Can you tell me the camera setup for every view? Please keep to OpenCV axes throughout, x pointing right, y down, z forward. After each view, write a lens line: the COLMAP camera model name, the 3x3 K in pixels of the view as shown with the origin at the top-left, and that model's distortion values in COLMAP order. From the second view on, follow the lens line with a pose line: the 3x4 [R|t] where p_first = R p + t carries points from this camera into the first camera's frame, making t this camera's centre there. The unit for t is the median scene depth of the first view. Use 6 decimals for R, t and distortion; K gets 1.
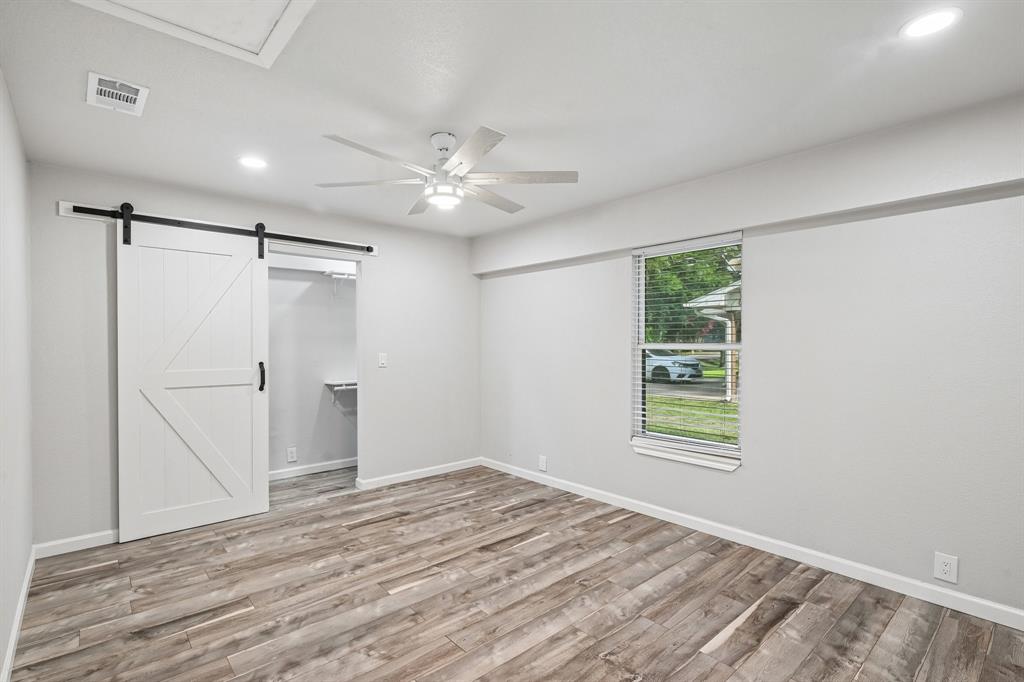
lens RADIAL K [[486.8, 0, 503.6], [0, 486.8, 339.0], [0, 0, 1]] dist [-0.002387, -0.000079]
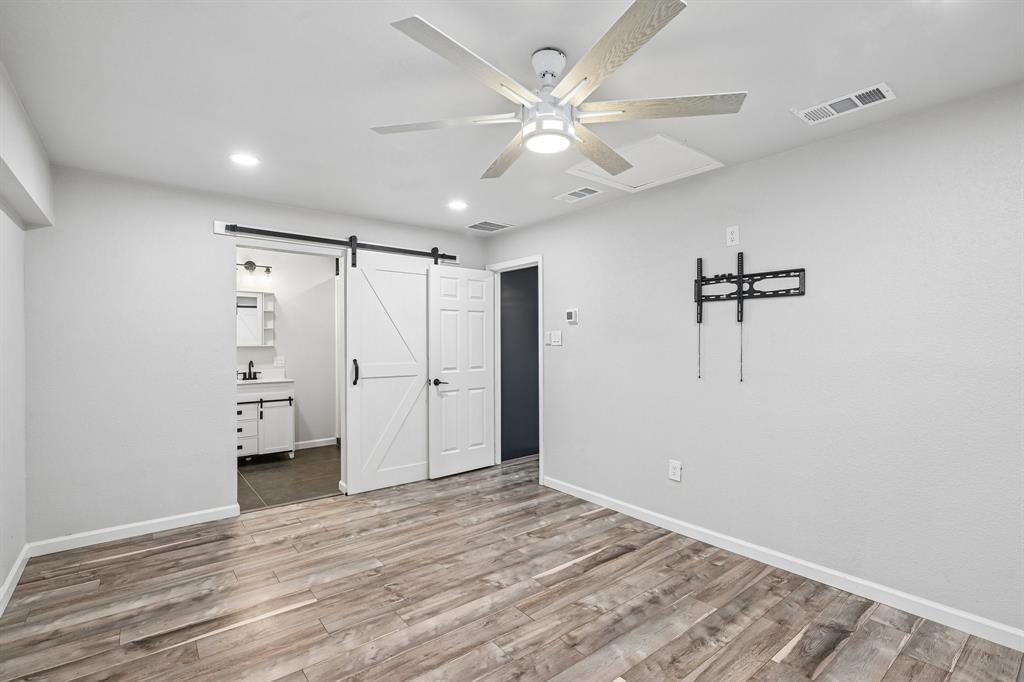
lens RADIAL K [[473.6, 0, 513.2], [0, 473.6, 339.6], [0, 0, 1]] dist [-0.002488, -0.000178]
pose [[-0.999508, 0.002735, 0.031261, -0.105028], [0.002533, 0.999976, -0.006503, 0.010691], [-0.031278, -0.006420, -0.999490, 1.985824]]
